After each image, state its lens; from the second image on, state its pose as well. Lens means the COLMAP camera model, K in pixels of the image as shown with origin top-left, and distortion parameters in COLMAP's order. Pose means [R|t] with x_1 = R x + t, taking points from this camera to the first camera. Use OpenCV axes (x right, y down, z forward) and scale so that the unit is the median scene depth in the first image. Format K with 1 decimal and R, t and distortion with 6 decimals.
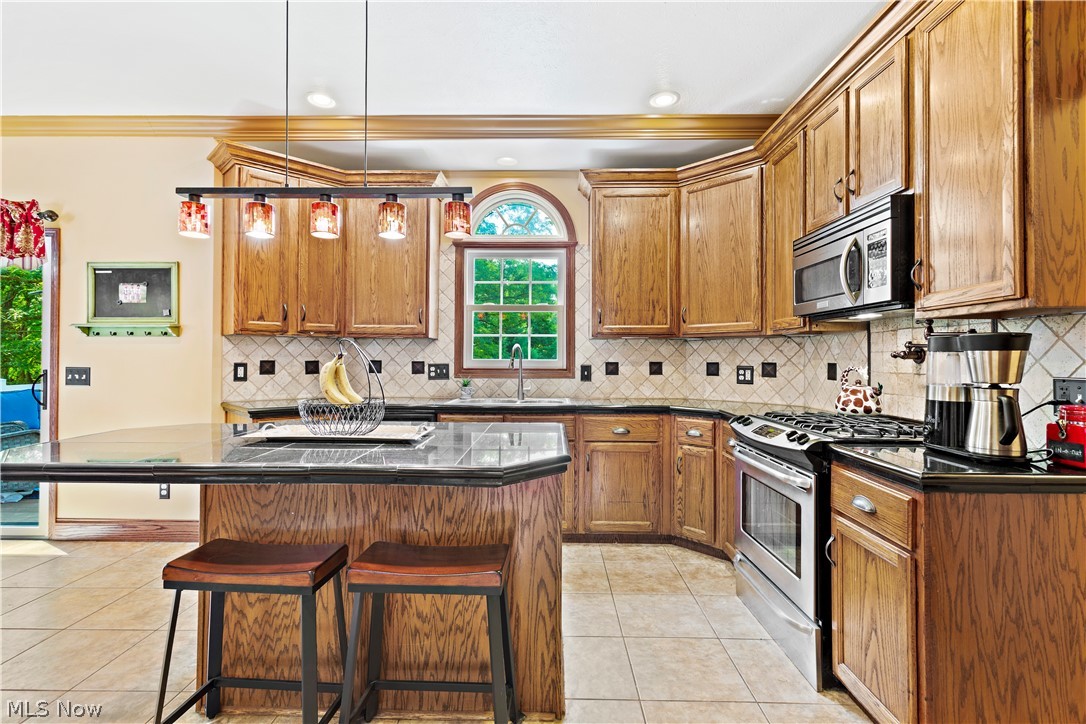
lens RADIAL K [[523.5, 0, 533.7], [0, 523.5, 351.4], [0, 0, 1]] dist [0.003014, 0.000302]
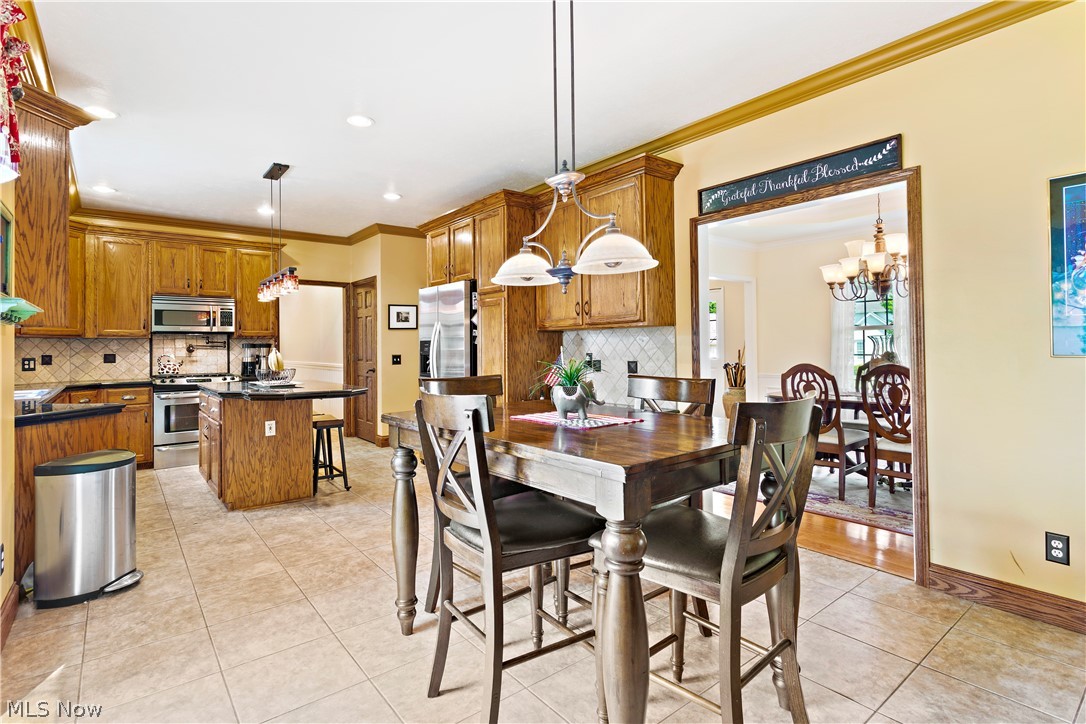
lens RADIAL K [[529.3, 0, 543.3], [0, 529.3, 352.1], [0, 0, 1]] dist [0.003068, 0.000232]
pose [[-0.648208, -0.005595, 0.761442, -1.535164], [-0.001391, 0.999980, 0.006164, 0.001313], [-0.761462, 0.002937, -0.648203, 0.857322]]
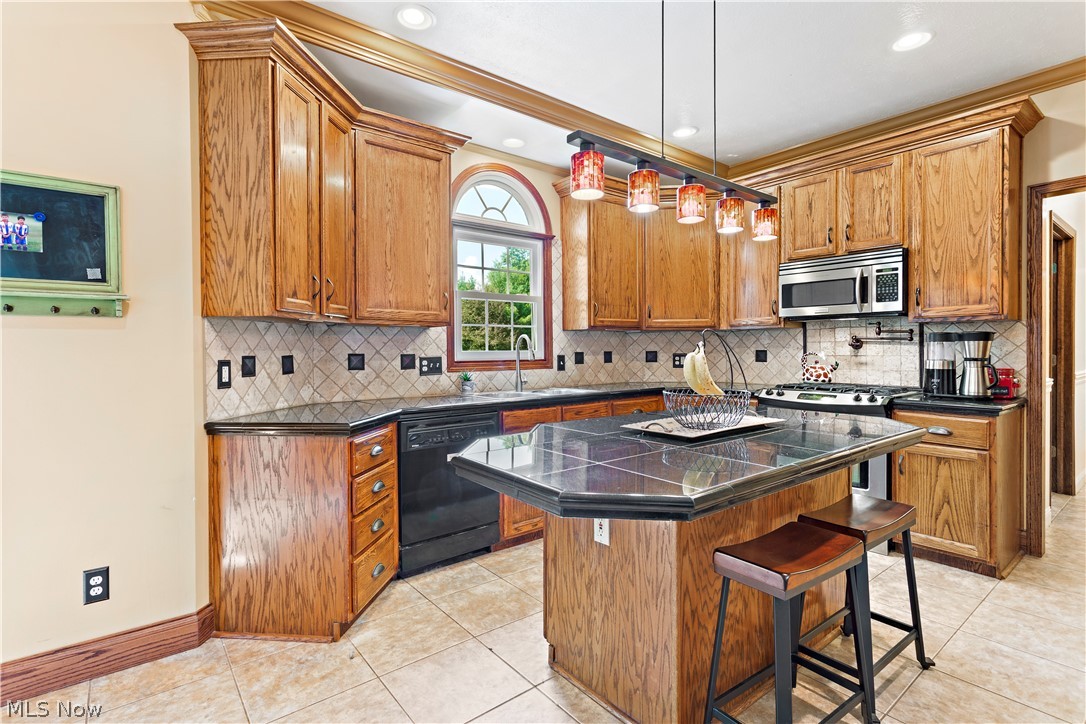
lens RADIAL K [[529.3, 0, 543.3], [0, 529.3, 352.1], [0, 0, 1]] dist [0.003068, 0.000232]
pose [[0.761045, -0.012965, 0.648569, -0.664877], [0.001691, 0.999837, 0.018003, 0.000726], [-0.648696, -0.012604, 0.760943, 0.236626]]
